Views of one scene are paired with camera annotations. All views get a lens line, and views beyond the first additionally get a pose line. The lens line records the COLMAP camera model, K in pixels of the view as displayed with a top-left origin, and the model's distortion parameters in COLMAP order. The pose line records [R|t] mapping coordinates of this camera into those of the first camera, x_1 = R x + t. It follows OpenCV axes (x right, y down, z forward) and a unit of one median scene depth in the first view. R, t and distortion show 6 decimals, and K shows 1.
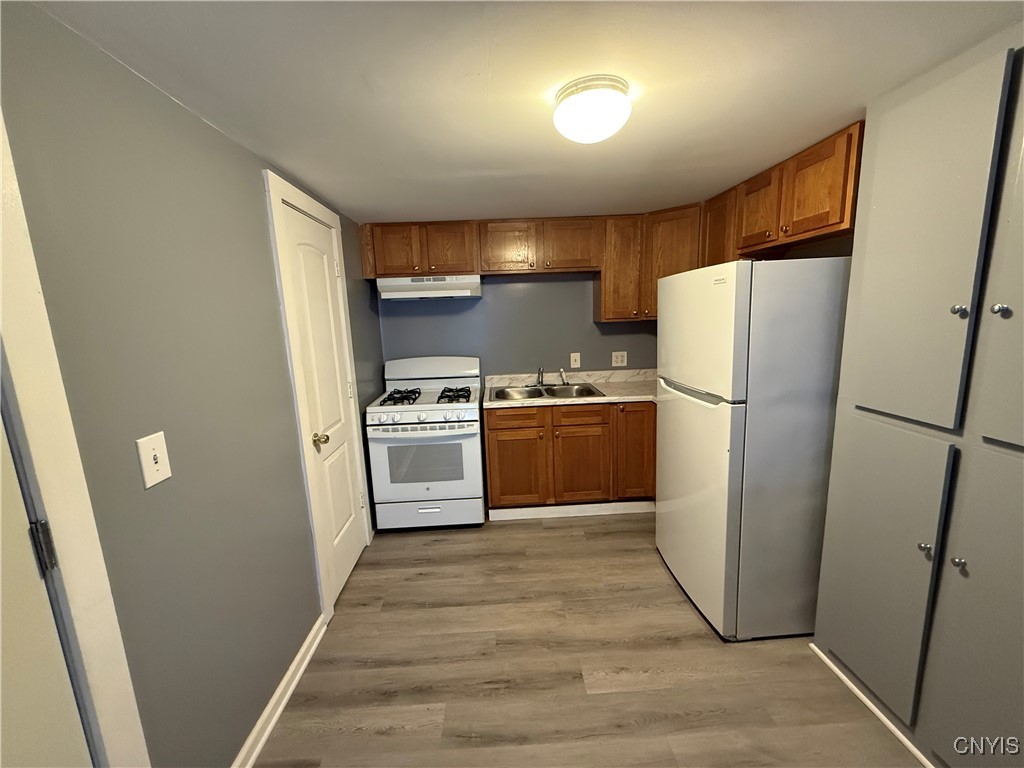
lens RADIAL K [[407.0, 0, 510.1], [0, 407.0, 384.1], [0, 0, 1]] dist [-0.000026, -0.000187]
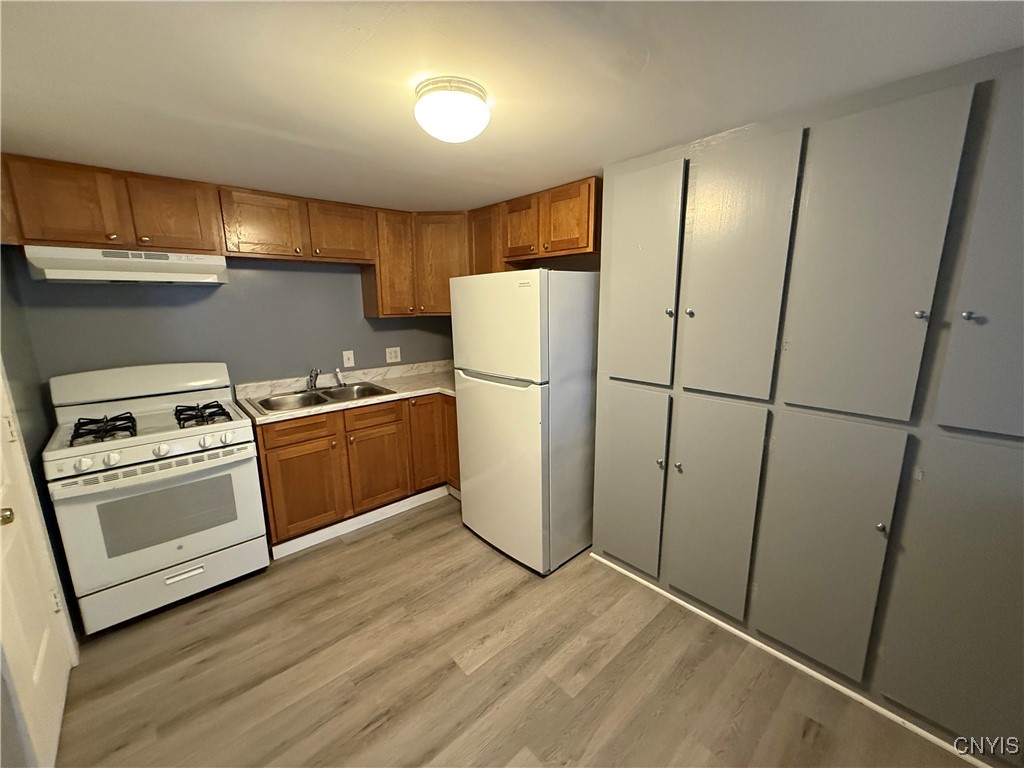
lens RADIAL K [[407.0, 0, 510.1], [0, 407.0, 384.1], [0, 0, 1]] dist [-0.000026, -0.000187]
pose [[0.768000, -0.097918, 0.632920, -0.186593], [0.091050, 0.994899, 0.043437, -0.009810], [-0.633945, 0.024268, 0.772997, 0.063730]]
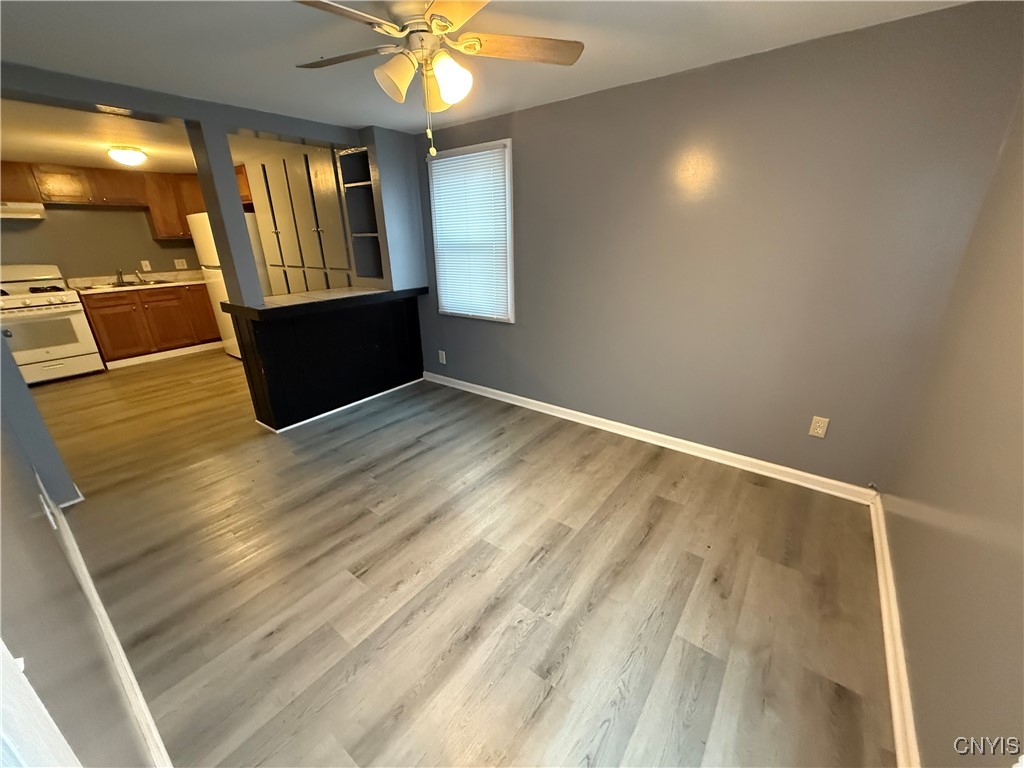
lens RADIAL K [[407.0, 0, 510.1], [0, 407.0, 384.1], [0, 0, 1]] dist [-0.000026, -0.000187]
pose [[0.627562, -0.244415, 0.739207, -0.278484], [0.127290, 0.968881, 0.212290, 0.279472], [-0.768090, -0.039131, 0.639145, -1.325441]]
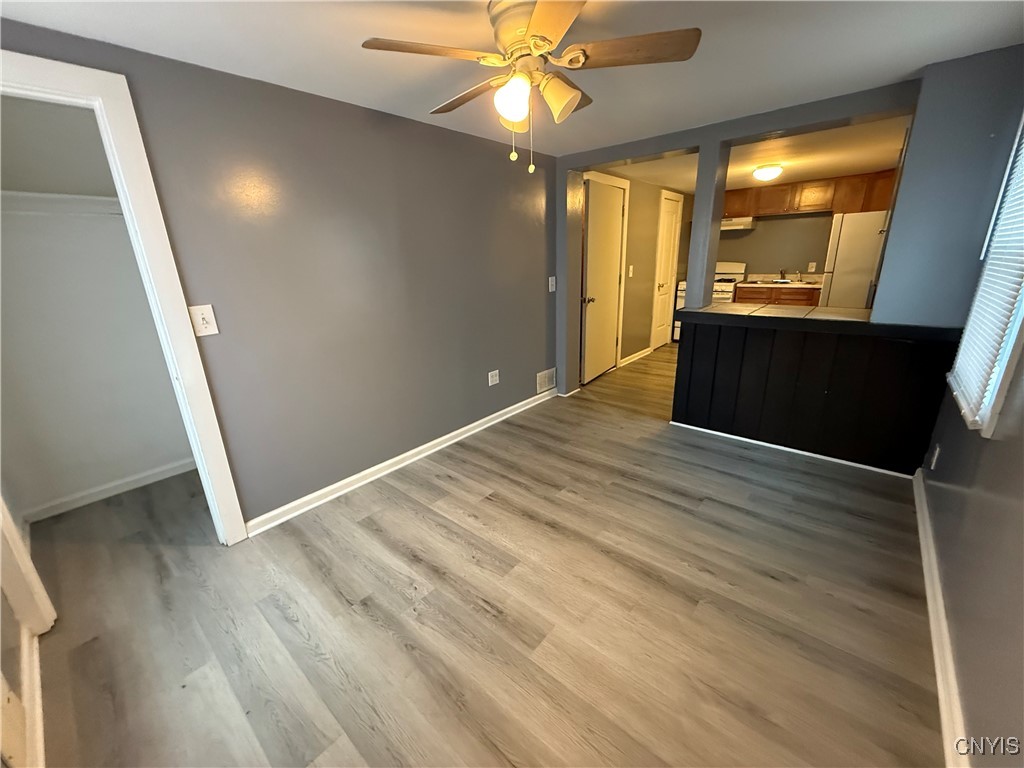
lens RADIAL K [[407.0, 0, 510.1], [0, 407.0, 384.1], [0, 0, 1]] dist [-0.000026, -0.000187]
pose [[0.737529, 0.216660, -0.639616, 0.520488], [-0.111572, 0.973214, 0.201011, 0.258892], [0.666035, -0.076888, 0.741948, -1.342044]]
